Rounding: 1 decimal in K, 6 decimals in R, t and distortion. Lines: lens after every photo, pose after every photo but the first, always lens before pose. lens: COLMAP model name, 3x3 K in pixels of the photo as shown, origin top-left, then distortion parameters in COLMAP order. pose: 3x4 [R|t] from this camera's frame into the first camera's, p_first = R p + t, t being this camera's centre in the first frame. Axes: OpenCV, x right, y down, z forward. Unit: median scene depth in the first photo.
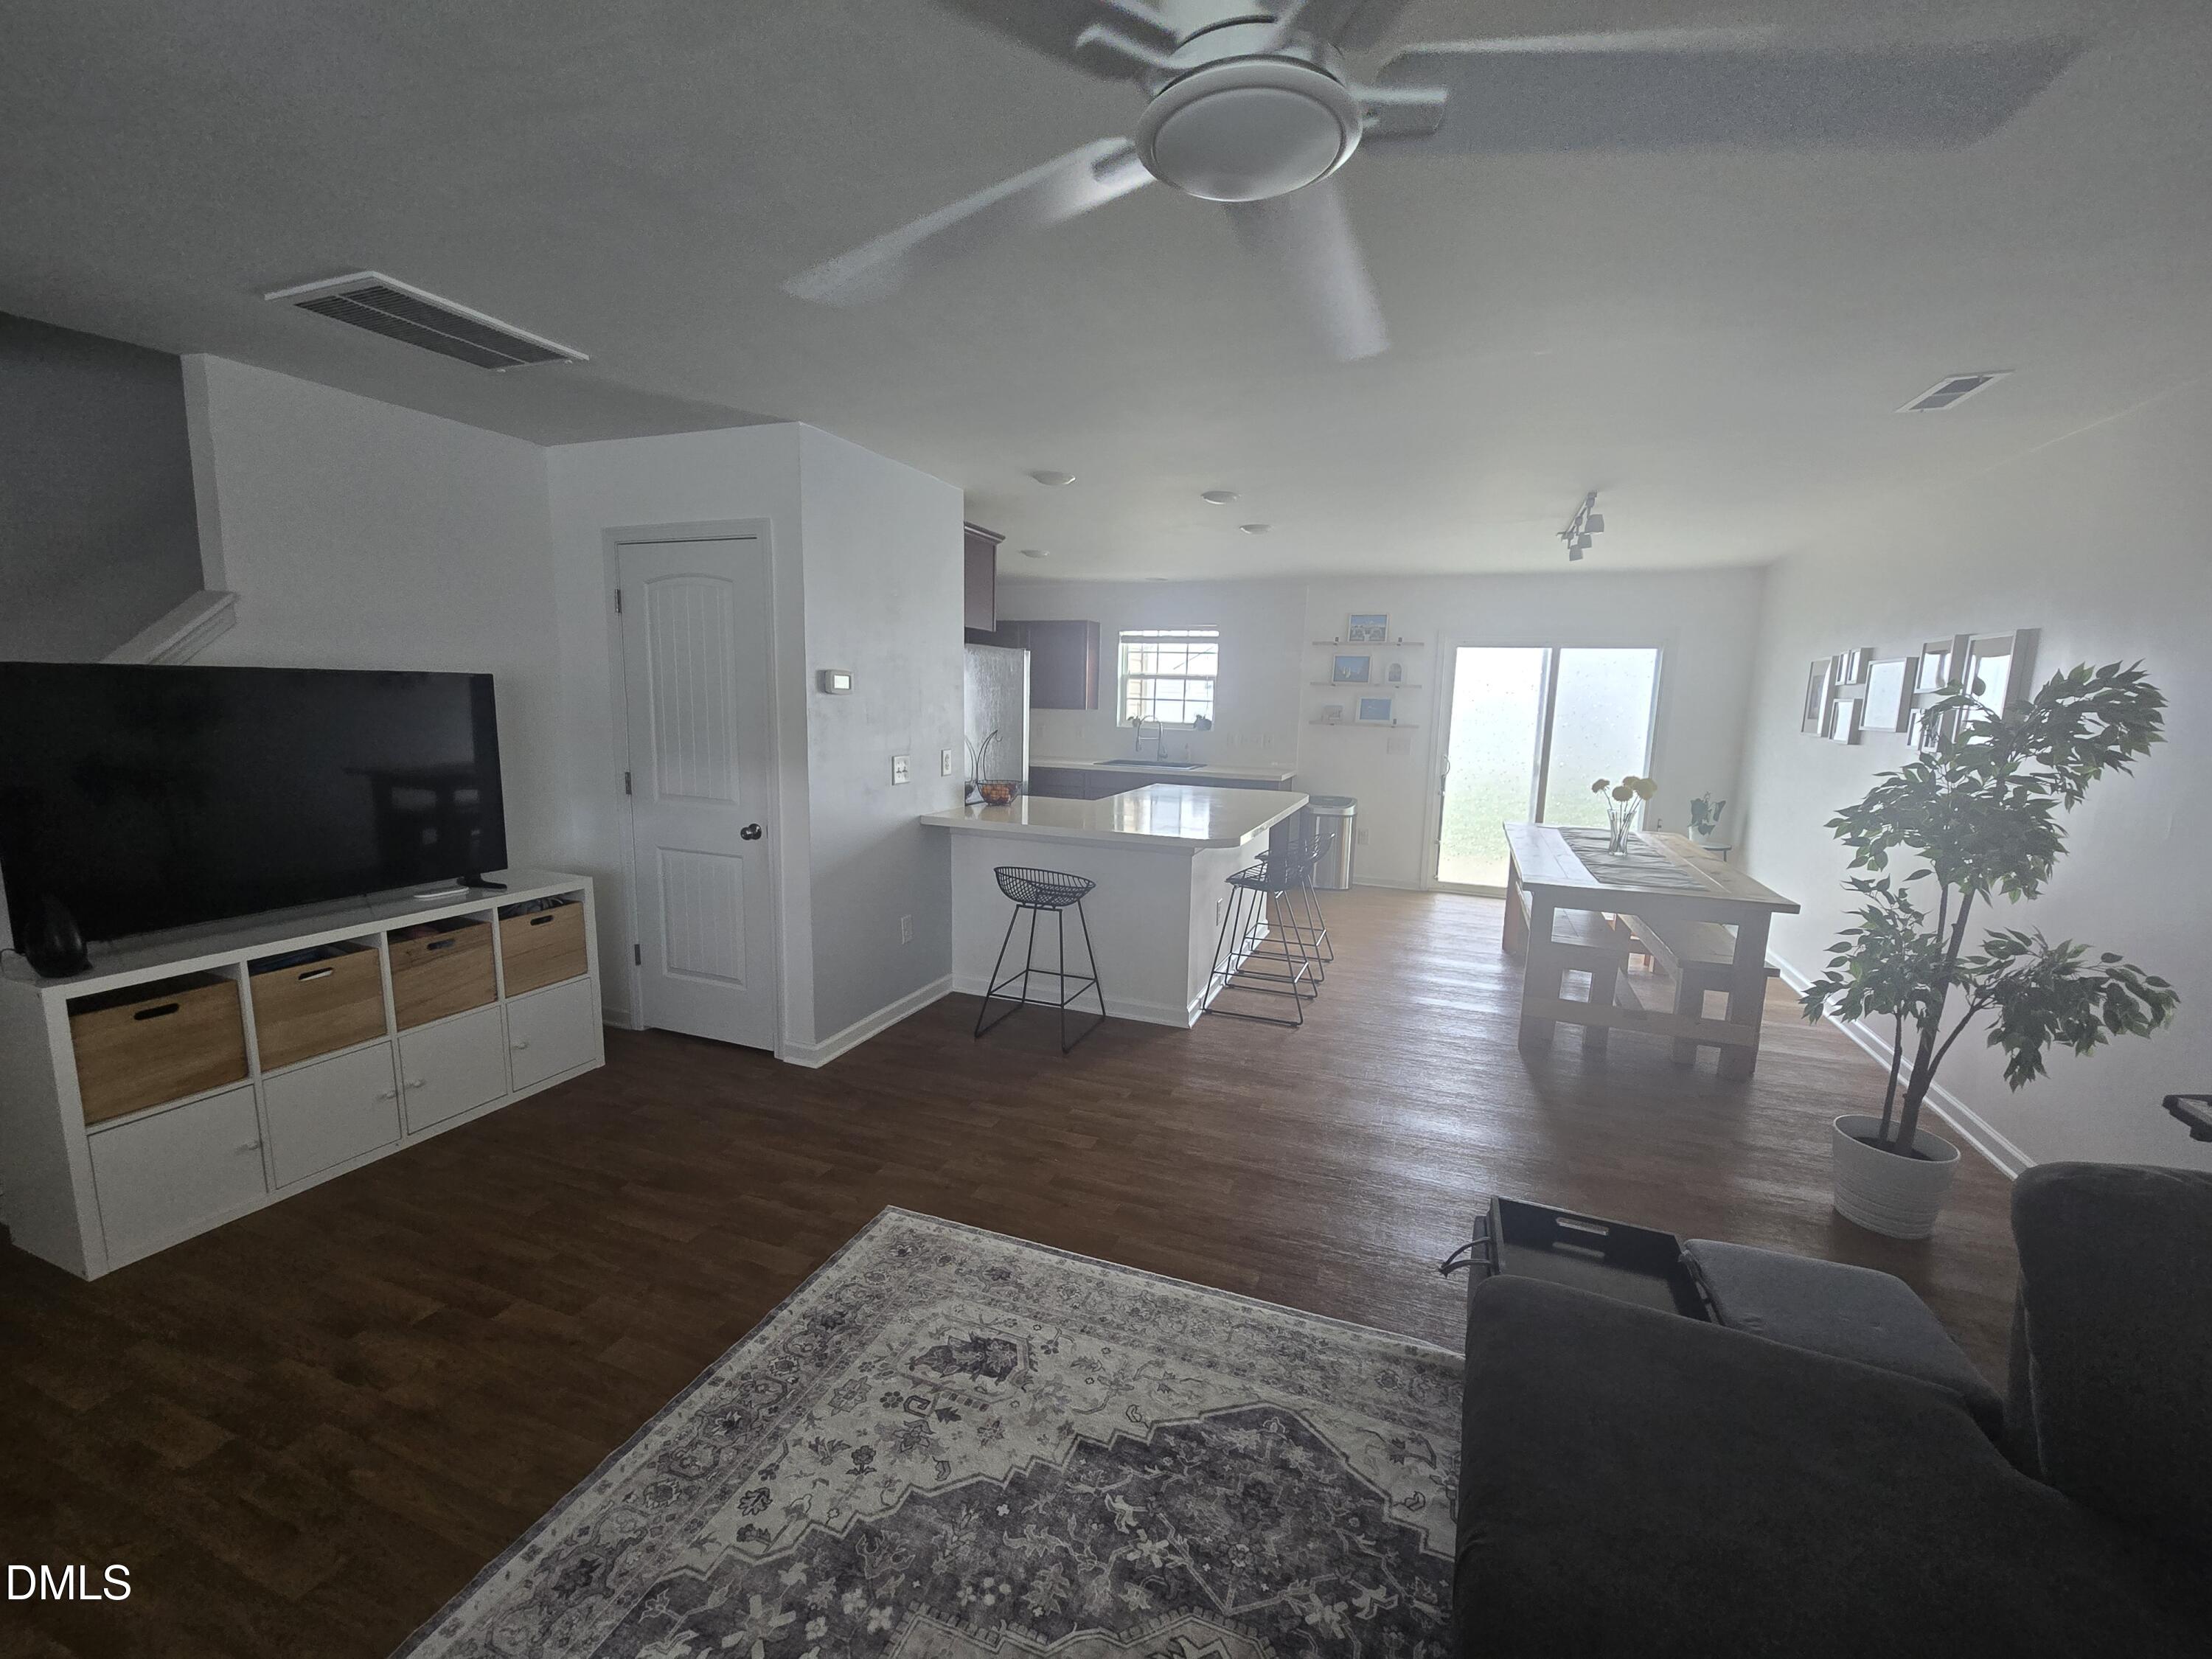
lens RADIAL K [[913.3, 0, 1110.2], [0, 913.3, 832.5], [0, 0, 1]] dist [-0.002048, 0.000287]
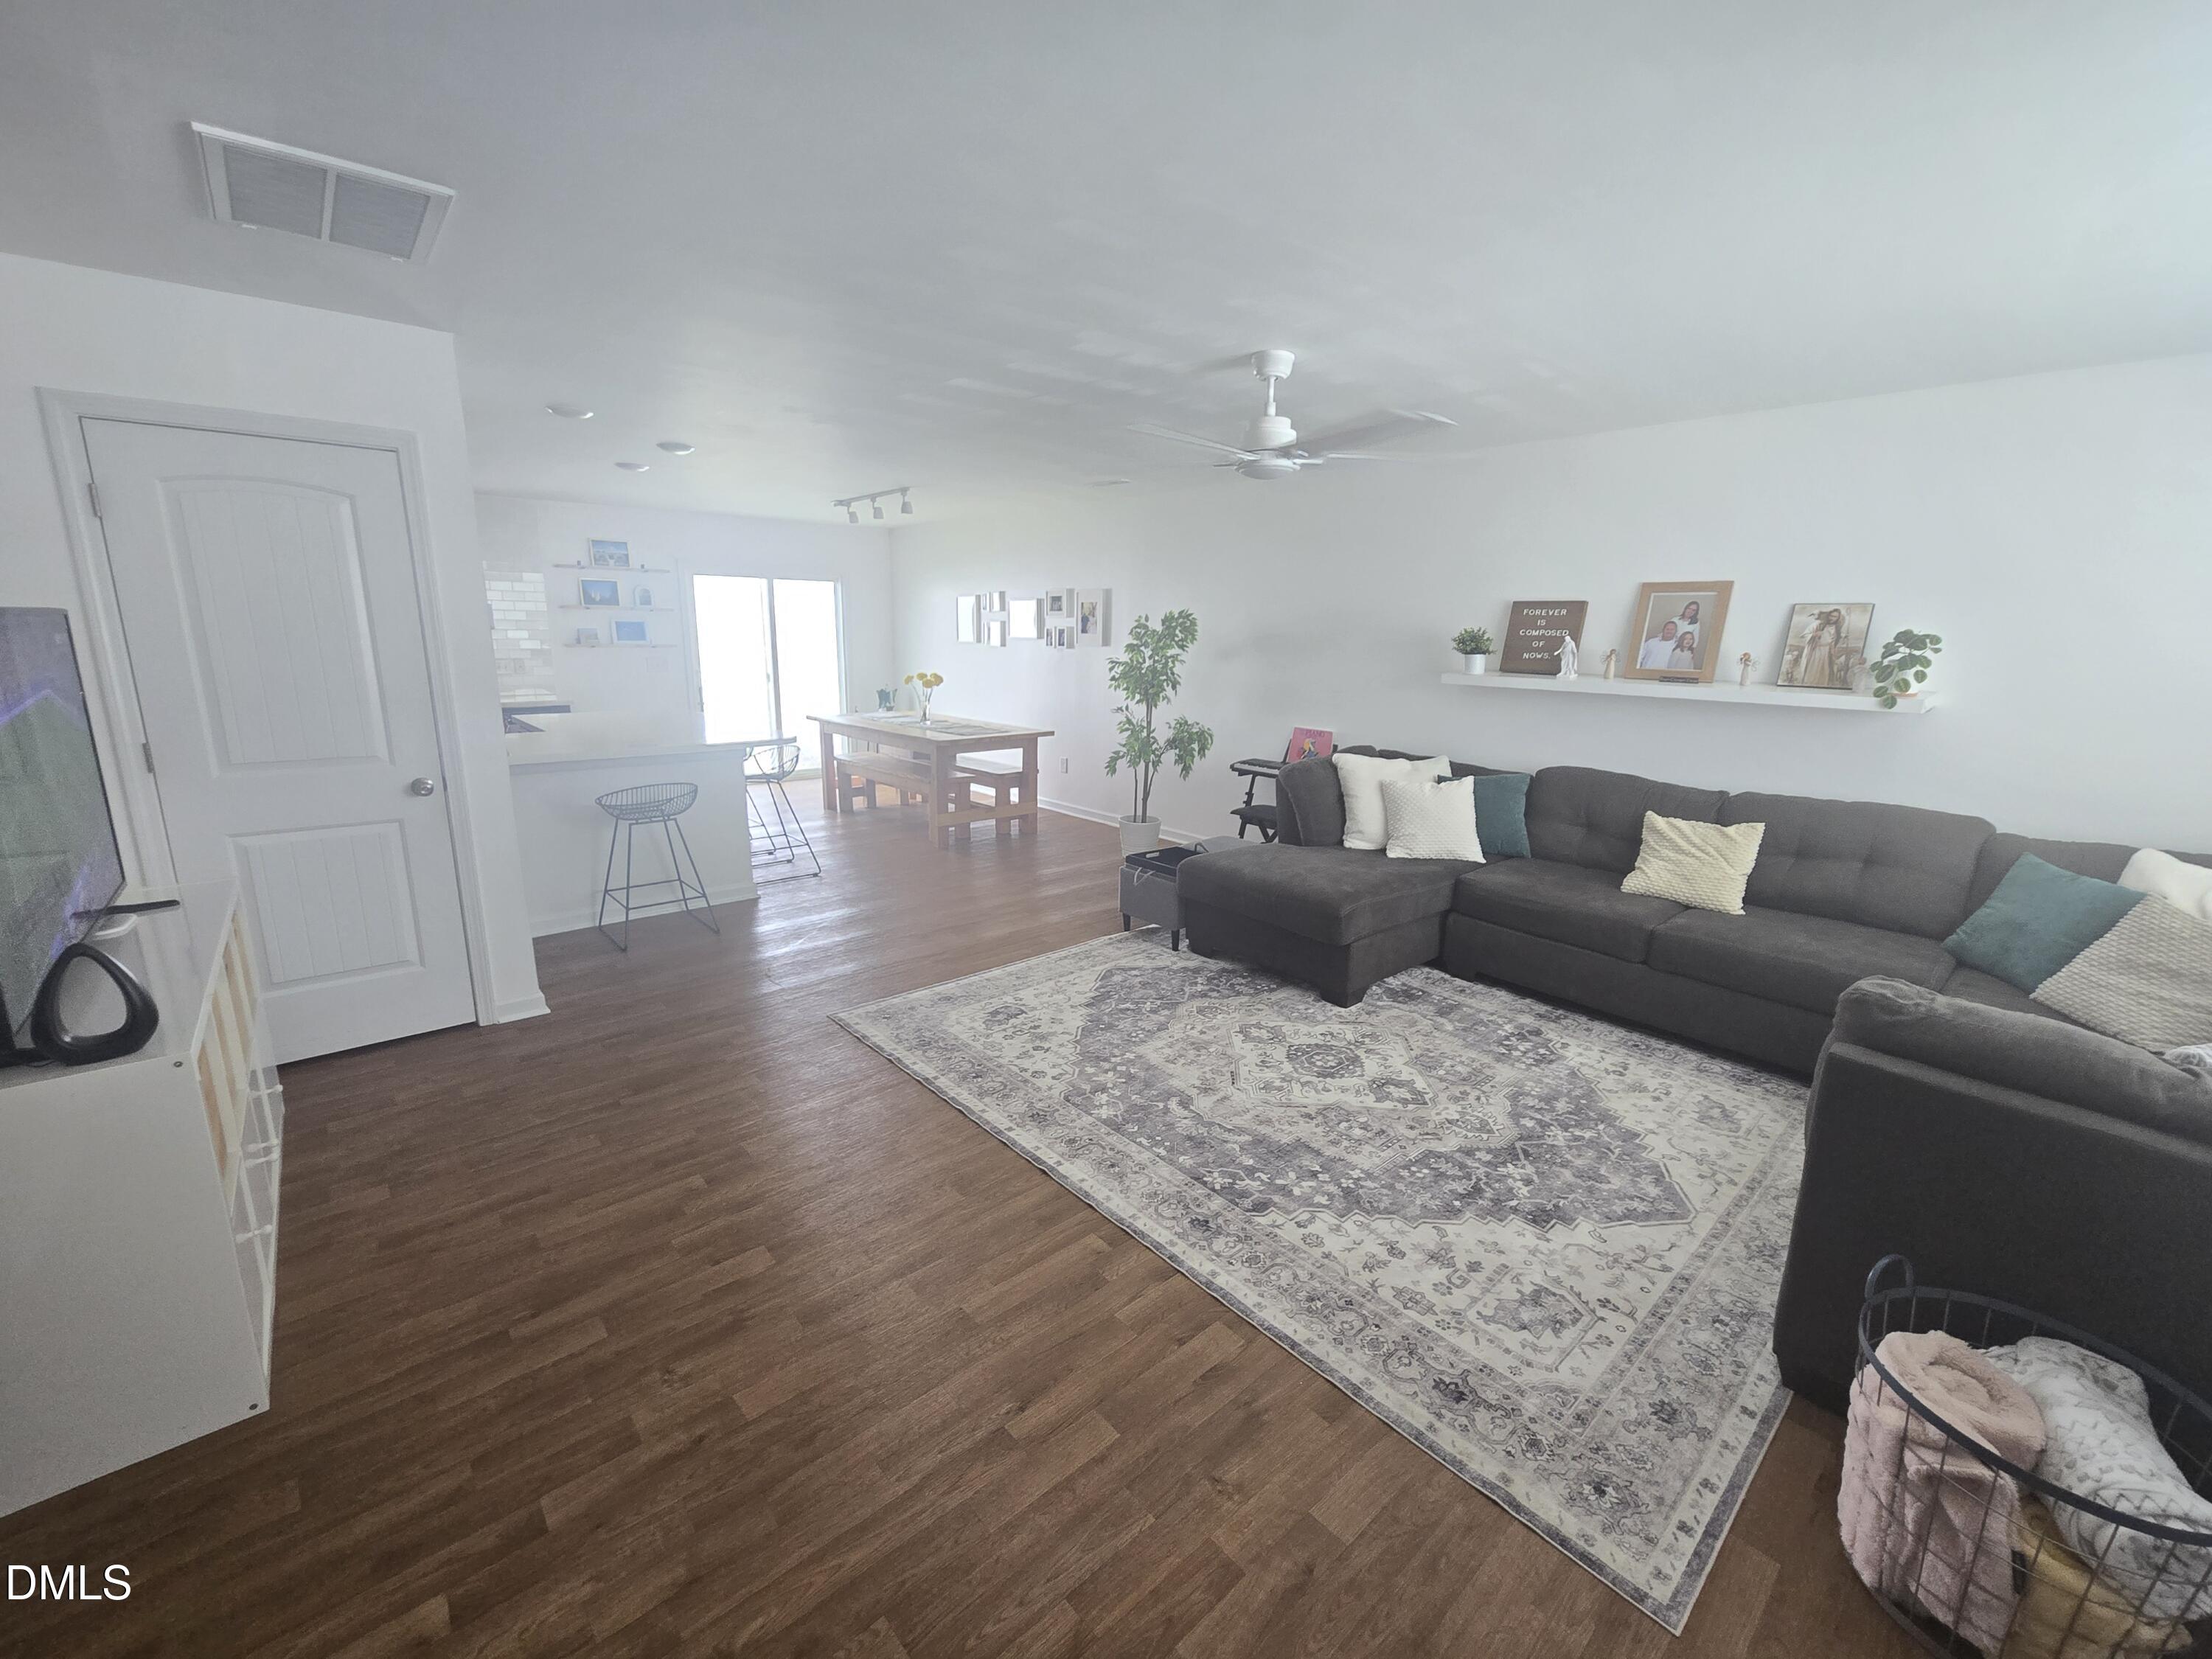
lens RADIAL K [[913.3, 0, 1117.6], [0, 913.3, 826.3], [0, 0, 1]] dist [-0.002048, 0.000287]
pose [[0.456703, -0.204713, 0.865745, -1.396129], [0.129186, 0.978110, 0.163134, -0.033719], [-0.880189, 0.037339, 0.473152, -0.031307]]
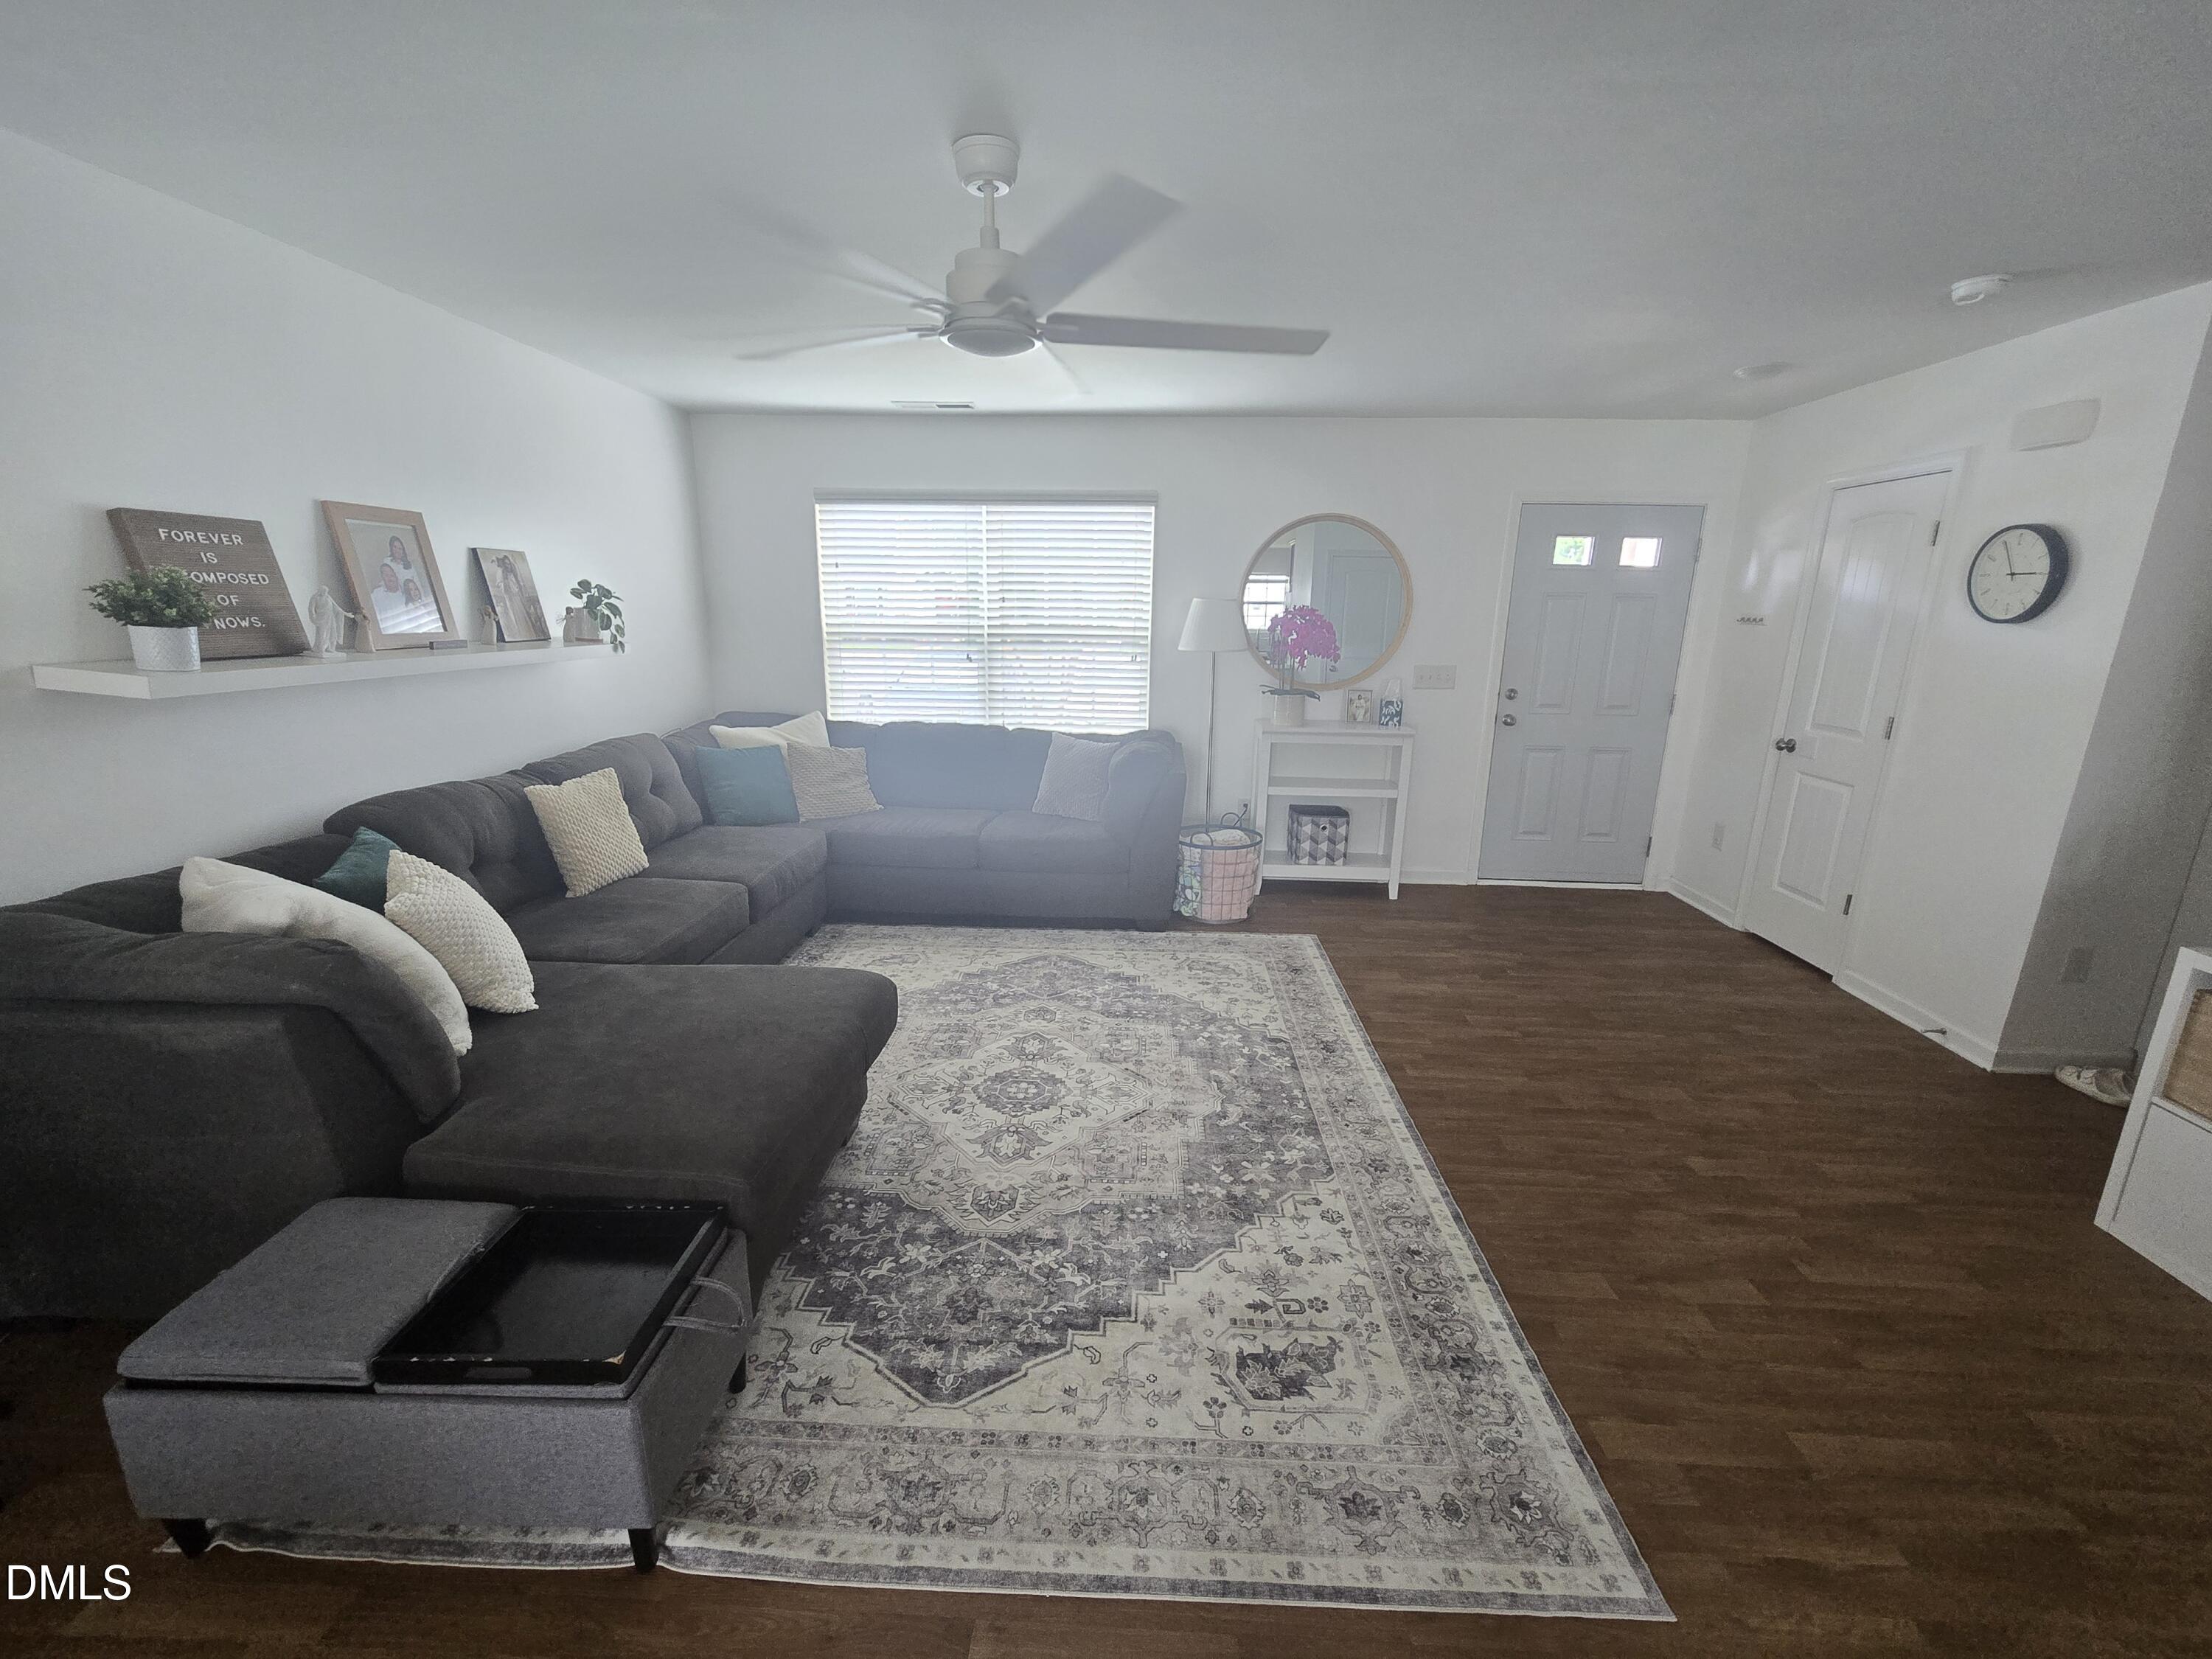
lens RADIAL K [[913.3, 0, 1104.8], [0, 913.3, 826.7], [0, 0, 1]] dist [-0.002048, 0.000287]
pose [[-0.948903, 0.036332, -0.313470, 0.260387], [-0.086633, 0.925192, 0.369479, -0.215410], [0.303444, 0.377757, -0.874769, 1.432489]]
